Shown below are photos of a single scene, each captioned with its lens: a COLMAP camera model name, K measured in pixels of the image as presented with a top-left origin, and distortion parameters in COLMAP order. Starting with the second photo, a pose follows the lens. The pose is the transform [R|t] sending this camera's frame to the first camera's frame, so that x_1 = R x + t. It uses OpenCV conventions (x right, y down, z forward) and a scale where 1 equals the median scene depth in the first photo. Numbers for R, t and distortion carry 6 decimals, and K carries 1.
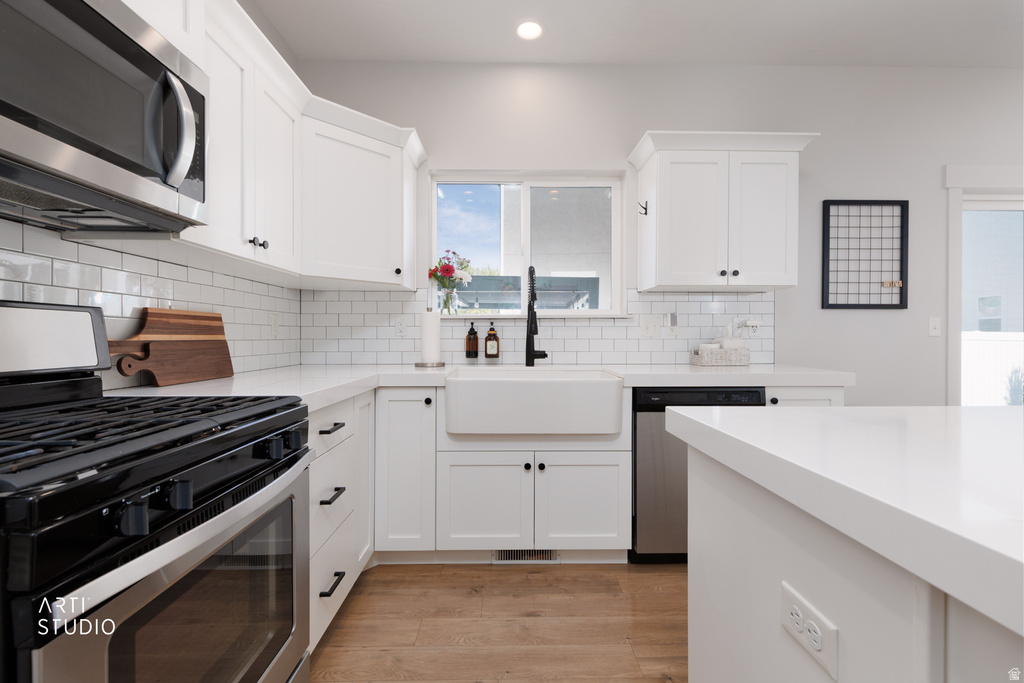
lens RADIAL K [[459.7, 0, 512.4], [0, 459.7, 338.6], [0, 0, 1]] dist [-0.000245, 0.000488]
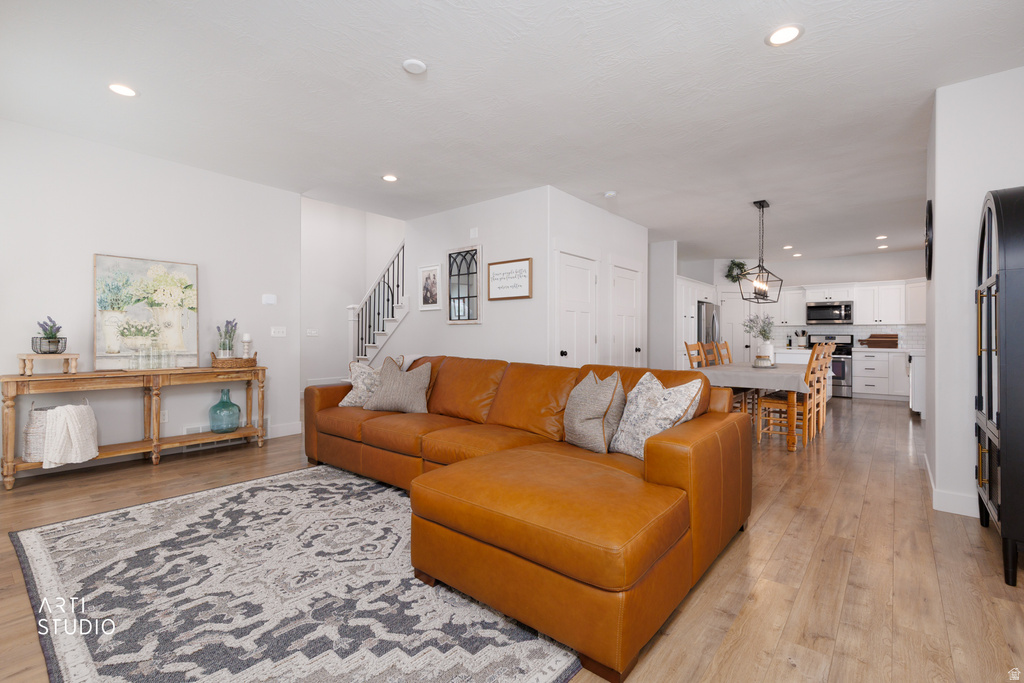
lens RADIAL K [[459.7, 0, 510.6], [0, 459.7, 336.1], [0, 0, 1]] dist [-0.000245, 0.000488]
pose [[-0.654941, -0.003945, -0.755669, 3.916709], [-0.009971, 0.999944, 0.003421, -0.009061], [0.755614, 0.009775, -0.654944, 0.820101]]
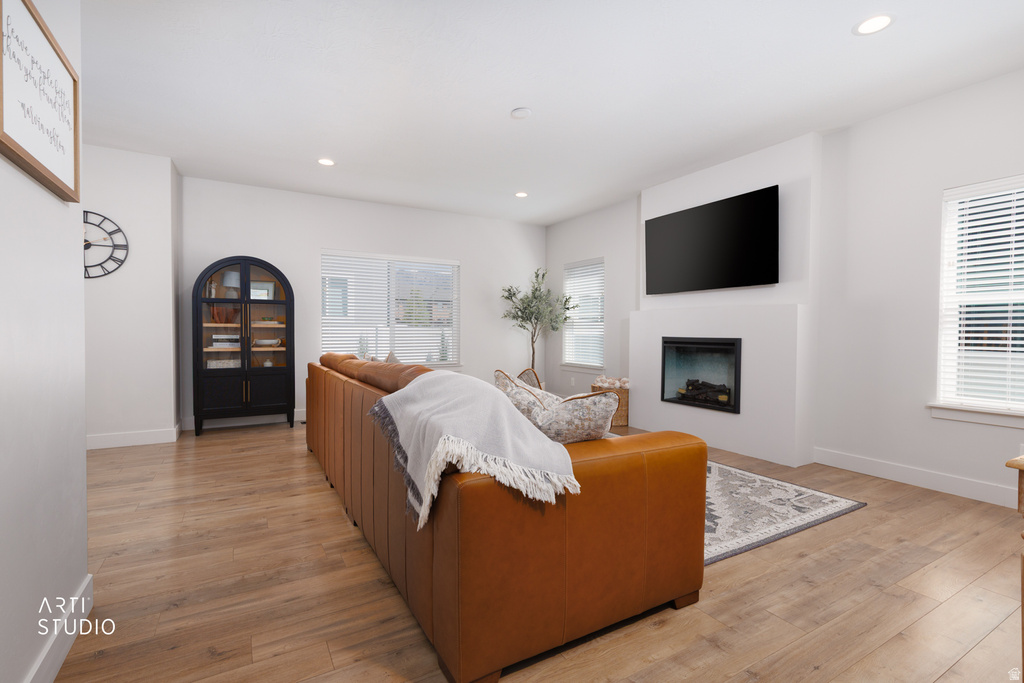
lens RADIAL K [[459.7, 0, 520.1], [0, 459.7, 336.2], [0, 0, 1]] dist [-0.000245, 0.000488]
pose [[0.854679, -0.006853, 0.519111, 2.546486], [0.006268, 0.999976, 0.002883, 0.028640], [-0.519119, 0.000790, 0.854702, -1.241310]]
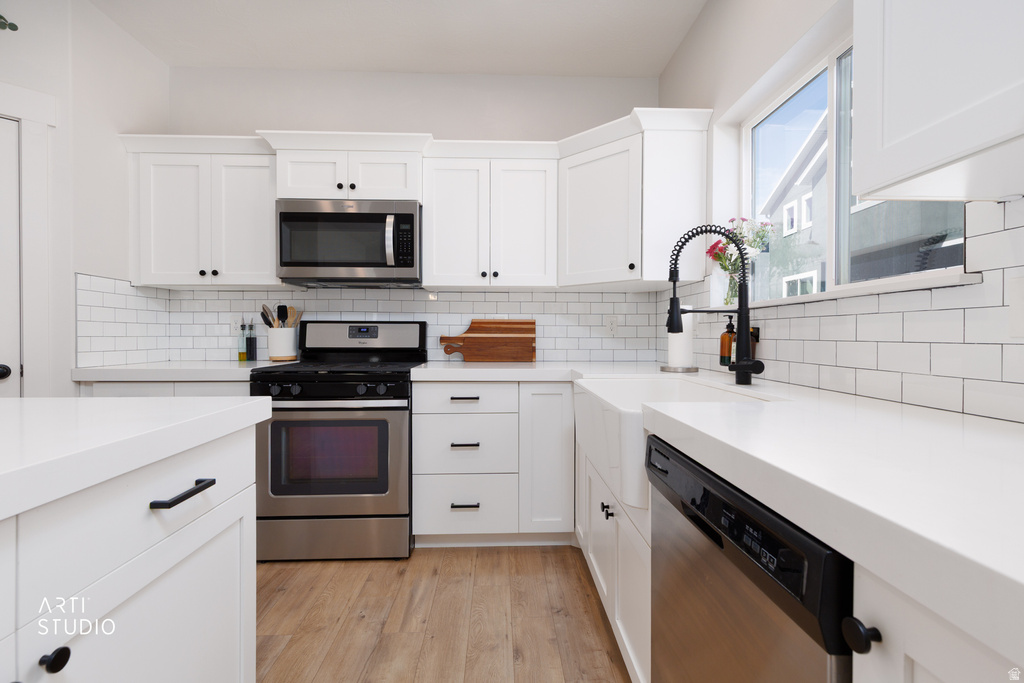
lens RADIAL K [[459.7, 0, 516.8], [0, 459.7, 337.1], [0, 0, 1]] dist [-0.000245, 0.000488]
pose [[0.026073, 0.005600, -0.999644, 0.644820], [-0.007449, 0.999958, 0.005407, -0.003992], [0.999632, 0.007305, 0.026113, 0.685349]]
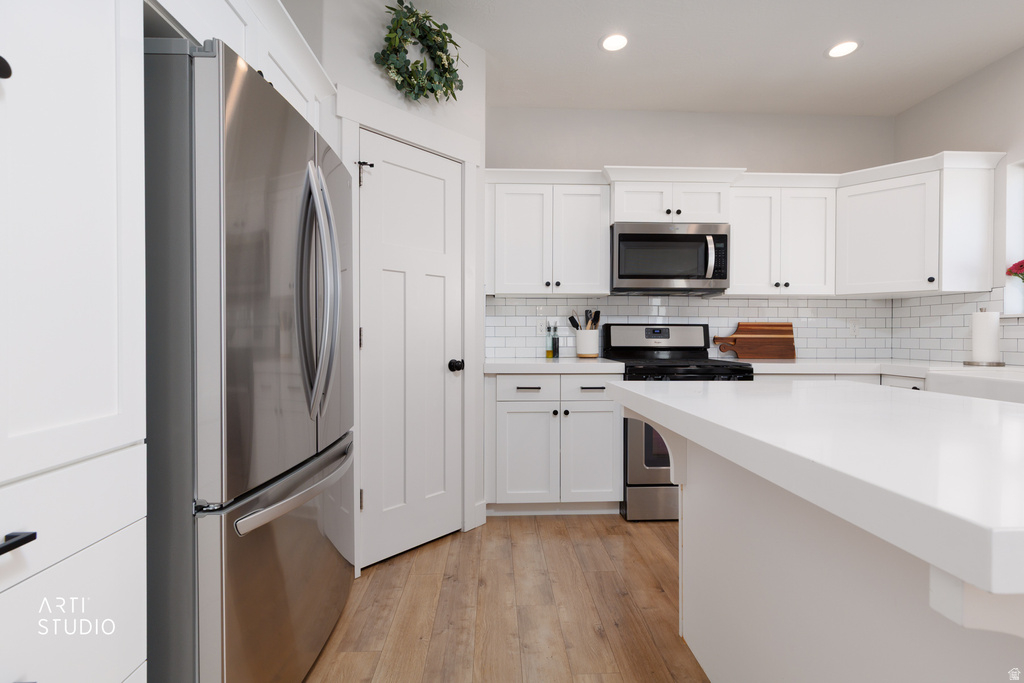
lens RADIAL K [[459.7, 0, 516.6], [0, 459.7, 335.6], [0, 0, 1]] dist [-0.000245, 0.000488]
pose [[0.029483, 0.000624, -0.999565, 0.814768], [-0.007648, 0.999971, 0.000398, 0.001723], [0.999536, 0.007633, 0.029487, -0.070766]]
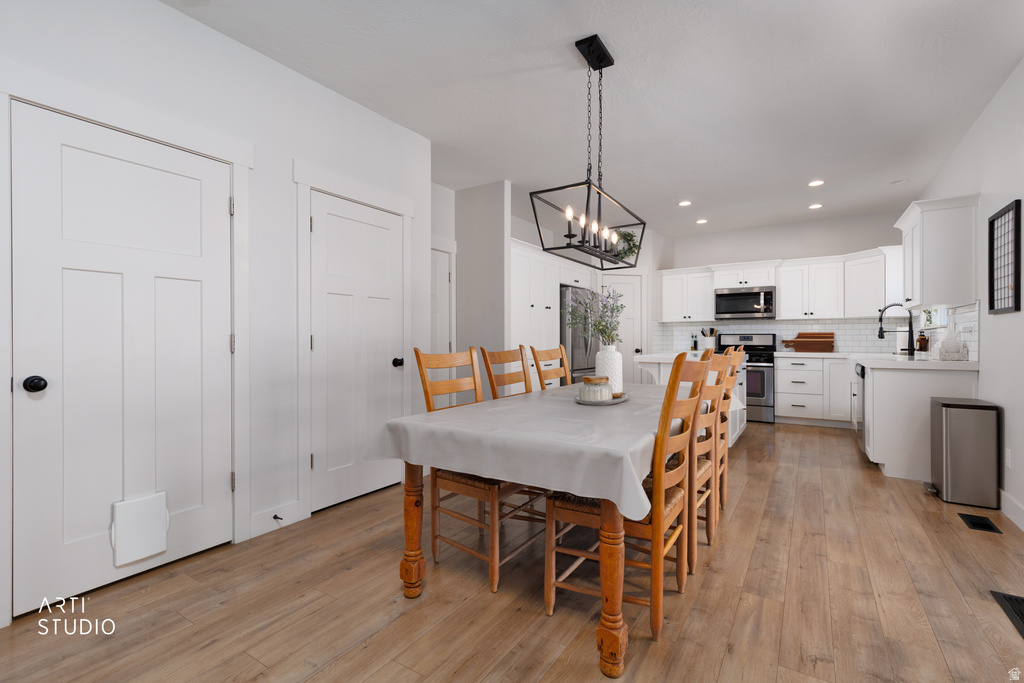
lens RADIAL K [[459.7, 0, 514.6], [0, 459.7, 338.7], [0, 0, 1]] dist [-0.000245, 0.000488]
pose [[-0.555452, -0.000826, -0.831548, 2.438801], [-0.003738, 0.999992, 0.001504, -0.005233], [0.831540, 0.003944, -0.555451, 0.707978]]
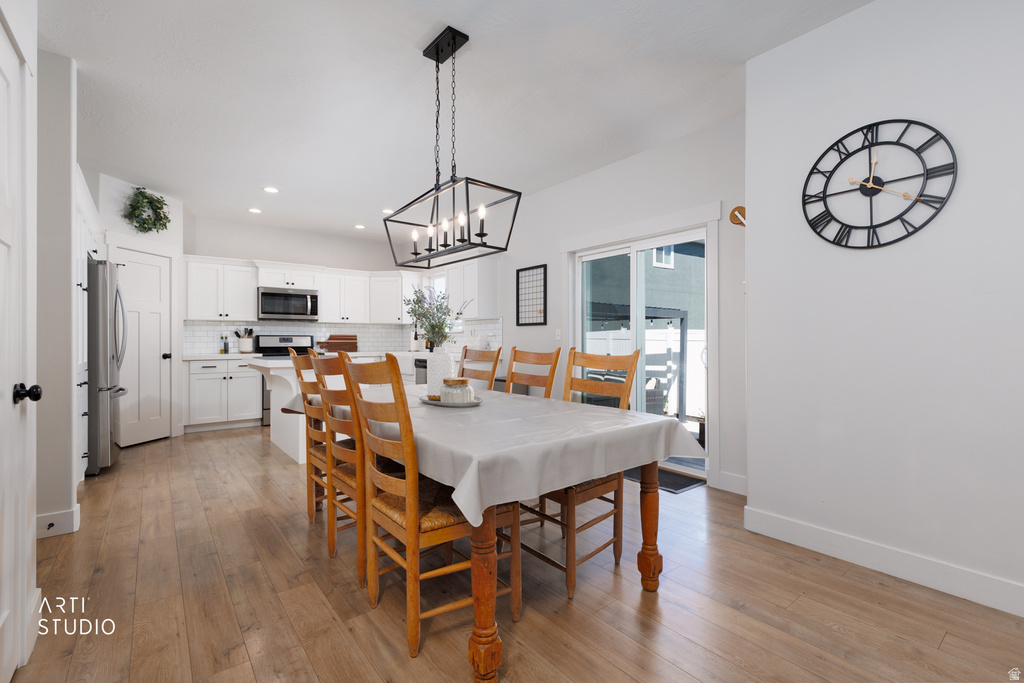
lens RADIAL K [[459.7, 0, 517.5], [0, 459.7, 342.2], [0, 0, 1]] dist [-0.000245, 0.000488]
pose [[0.605402, 0.001044, -0.795919, 2.373175], [-0.002803, 0.999996, -0.000821, 0.003177], [0.795915, 0.002728, 0.605403, -0.167625]]
